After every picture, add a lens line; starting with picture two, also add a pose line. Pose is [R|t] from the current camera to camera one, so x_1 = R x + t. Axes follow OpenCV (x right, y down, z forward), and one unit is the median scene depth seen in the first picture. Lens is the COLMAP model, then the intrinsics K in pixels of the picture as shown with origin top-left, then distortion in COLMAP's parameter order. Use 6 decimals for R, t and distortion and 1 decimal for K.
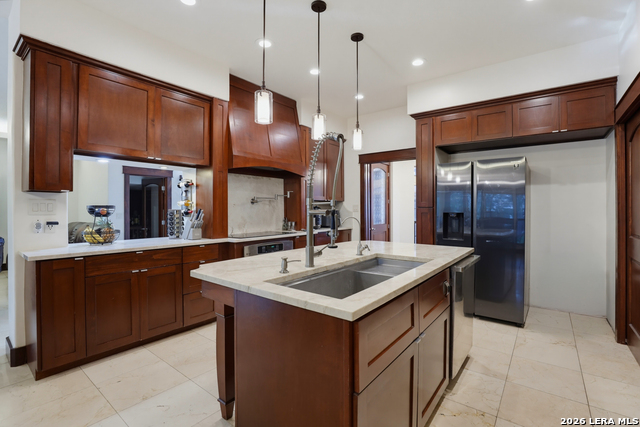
lens RADIAL K [[294.8, 0, 325.2], [0, 294.8, 211.2], [0, 0, 1]] dist [-0.036596, 0.009141]
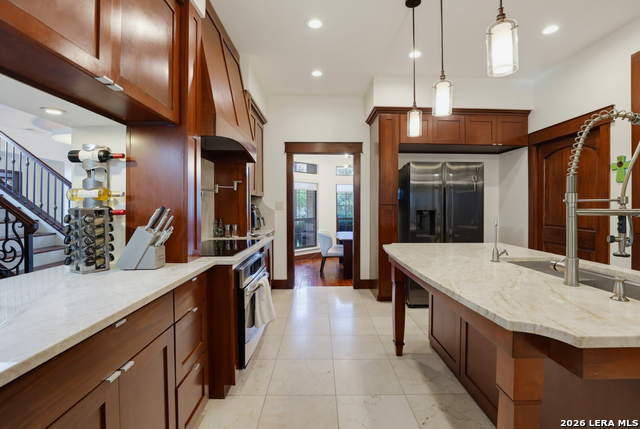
lens RADIAL K [[294.8, 0, 324.6], [0, 294.8, 206.1], [0, 0, 1]] dist [-0.036596, 0.009141]
pose [[0.791982, 0.001885, 0.610542, -0.431375], [0.001941, 0.999982, -0.005605, -0.004413], [-0.610542, 0.005625, 0.791964, 0.359415]]
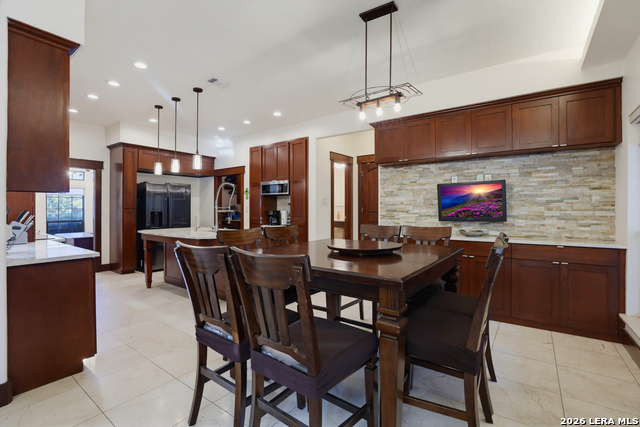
lens RADIAL K [[294.8, 0, 320.8], [0, 294.8, 207.3], [0, 0, 1]] dist [-0.036596, 0.009141]
pose [[-0.007572, 0.004177, 0.999963, -1.120117], [0.007387, 0.999964, -0.004121, -0.005966], [-0.999944, 0.007355, -0.007603, 0.064792]]
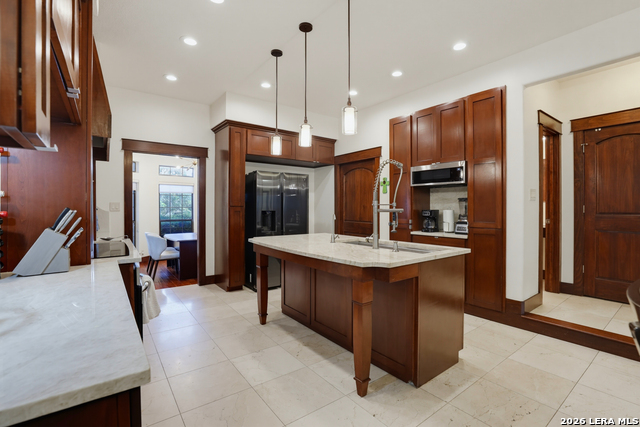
lens RADIAL K [[294.8, 0, 320.9], [0, 294.8, 206.7], [0, 0, 1]] dist [-0.036596, 0.009141]
pose [[0.285664, 0.004185, 0.958321, -0.651123], [0.005061, 0.999970, -0.005876, -0.004020], [-0.958316, 0.006529, 0.285634, 0.377380]]
